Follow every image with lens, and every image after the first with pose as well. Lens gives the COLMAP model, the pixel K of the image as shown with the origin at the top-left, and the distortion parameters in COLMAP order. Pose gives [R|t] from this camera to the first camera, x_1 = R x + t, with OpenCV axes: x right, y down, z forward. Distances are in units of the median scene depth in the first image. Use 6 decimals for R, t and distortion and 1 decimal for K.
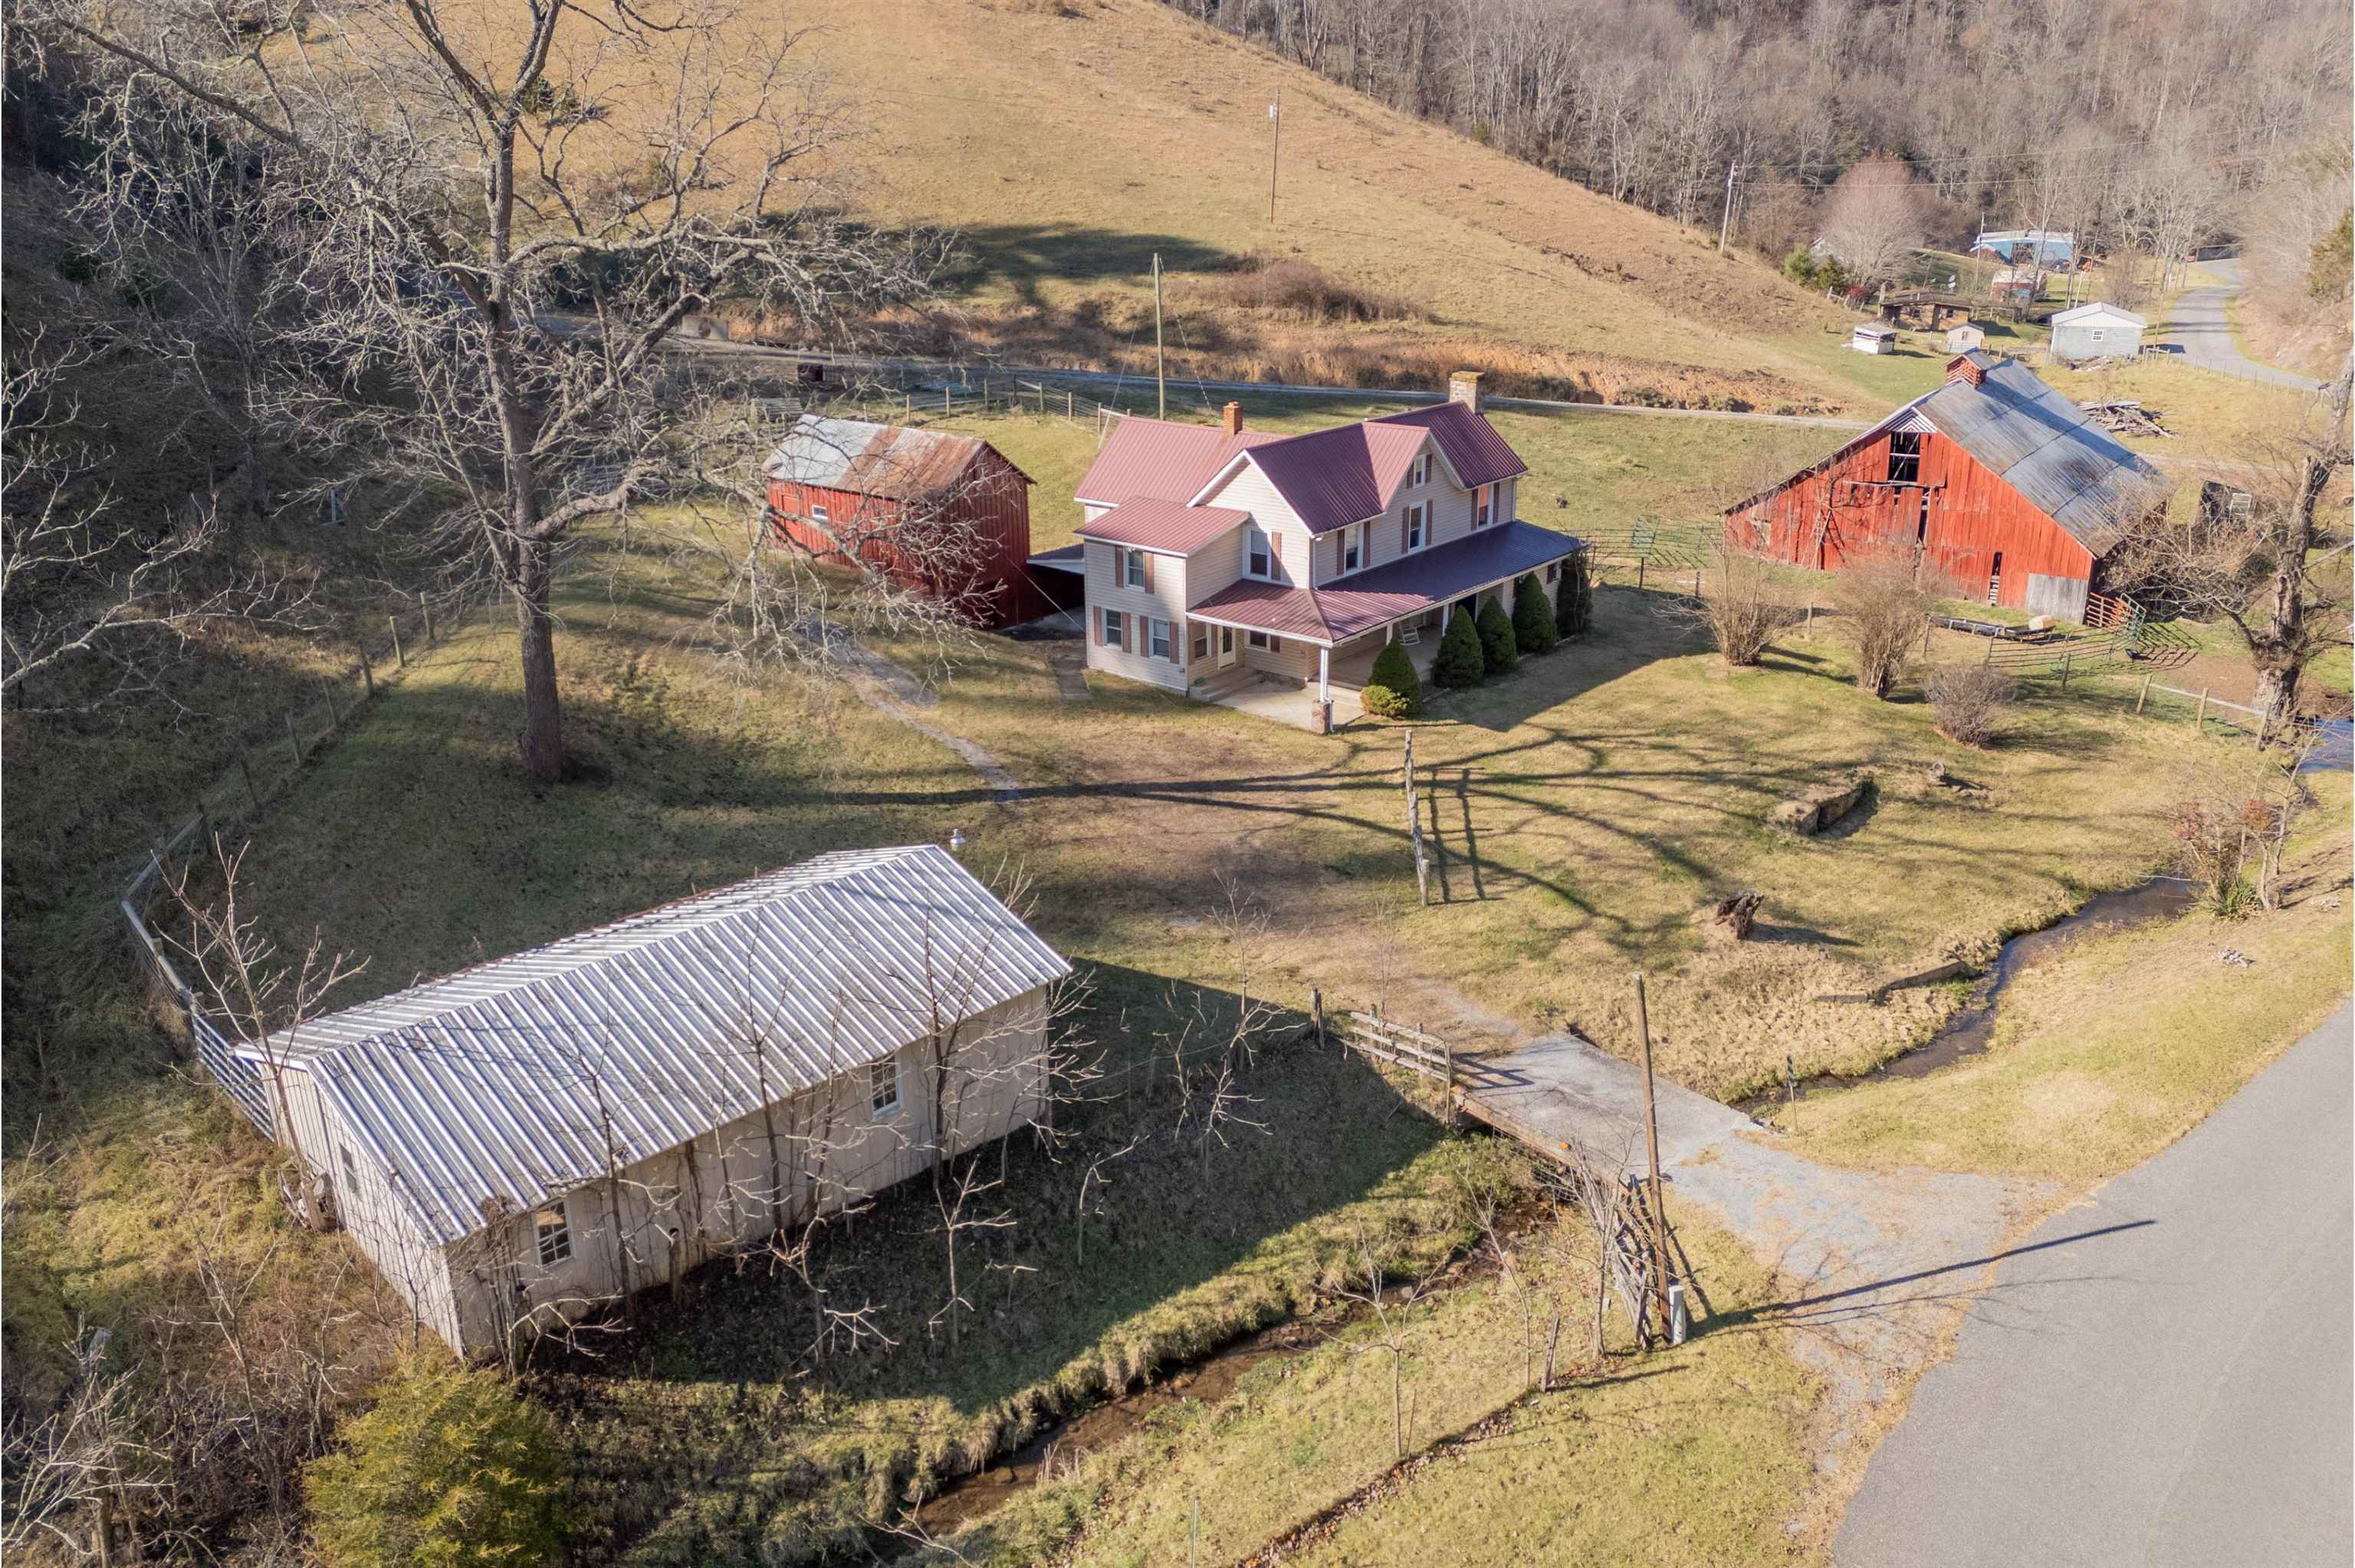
lens RADIAL K [[1721.7, 0, 1182.5], [0, 1721.7, 770.7], [0, 0, 1]] dist [0.082170, -0.074443]
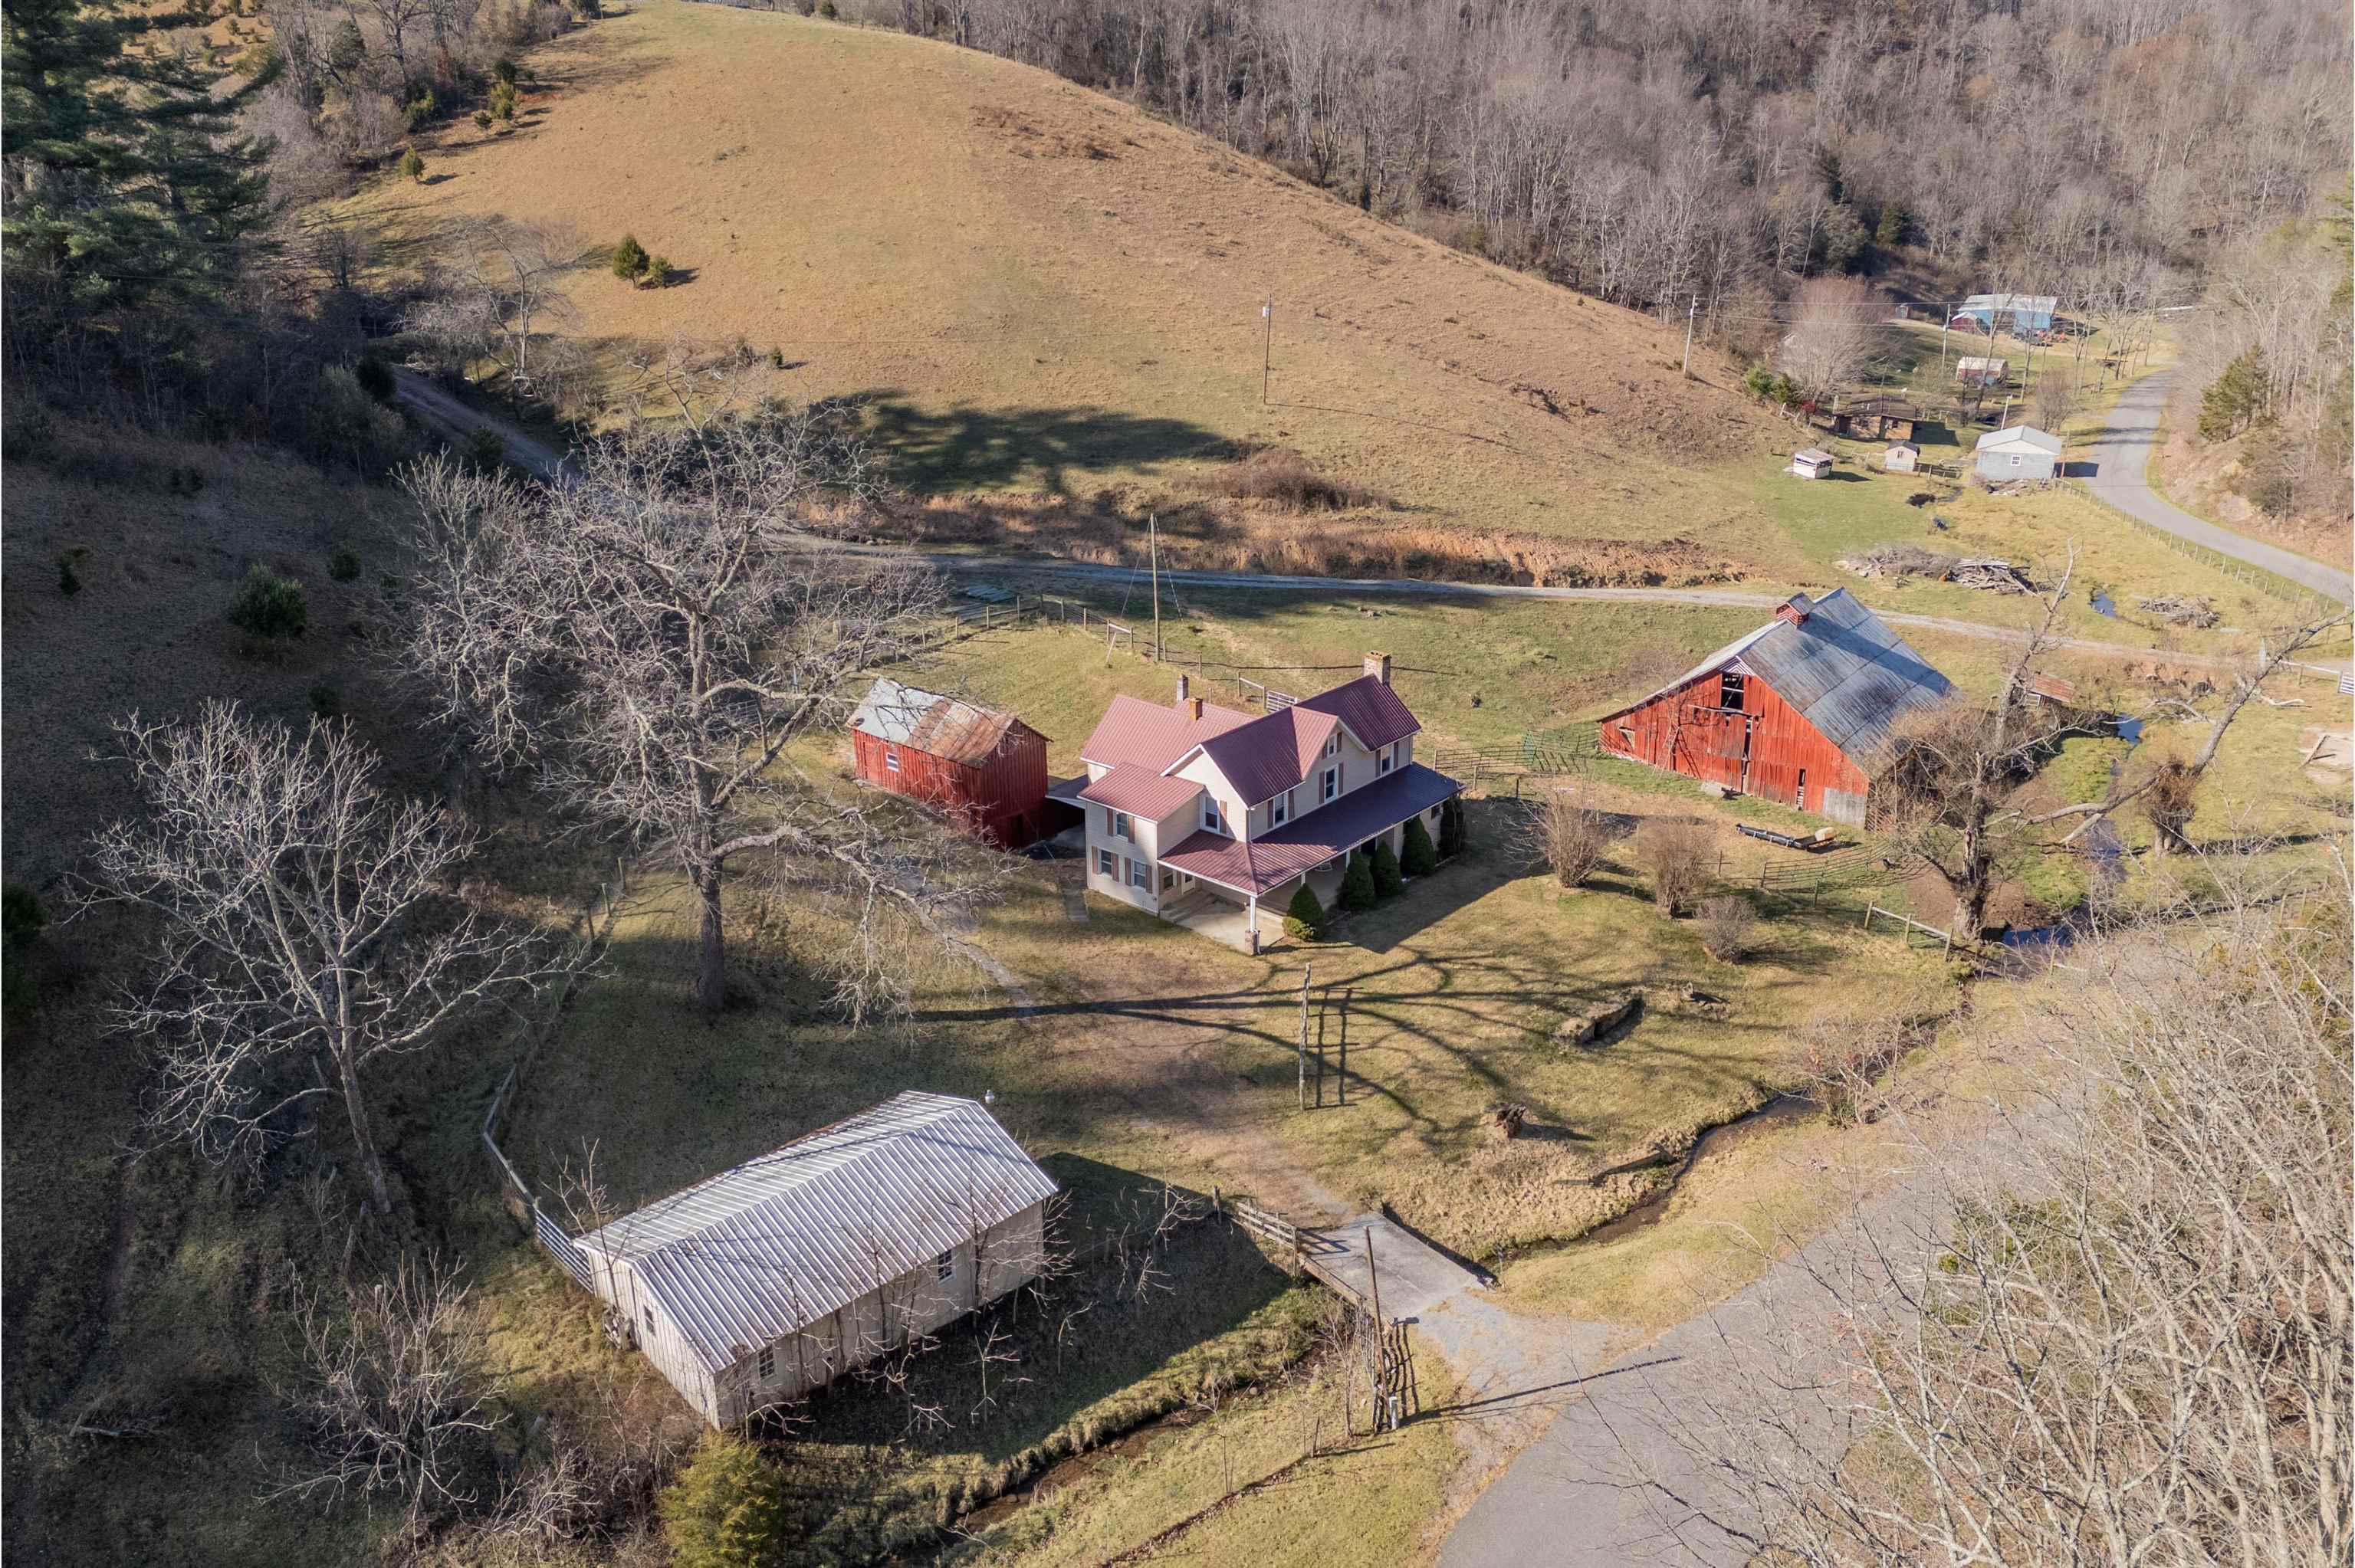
lens RADIAL K [[1721.7, 0, 1182.1], [0, 1721.7, 776.3], [0, 0, 1]] dist [0.082170, -0.074443]
pose [[0.999737, 0.009181, -0.021009, 0.051220], [-0.008857, 0.999841, 0.015466, -0.182922], [0.021148, -0.015276, 0.999660, -0.386604]]
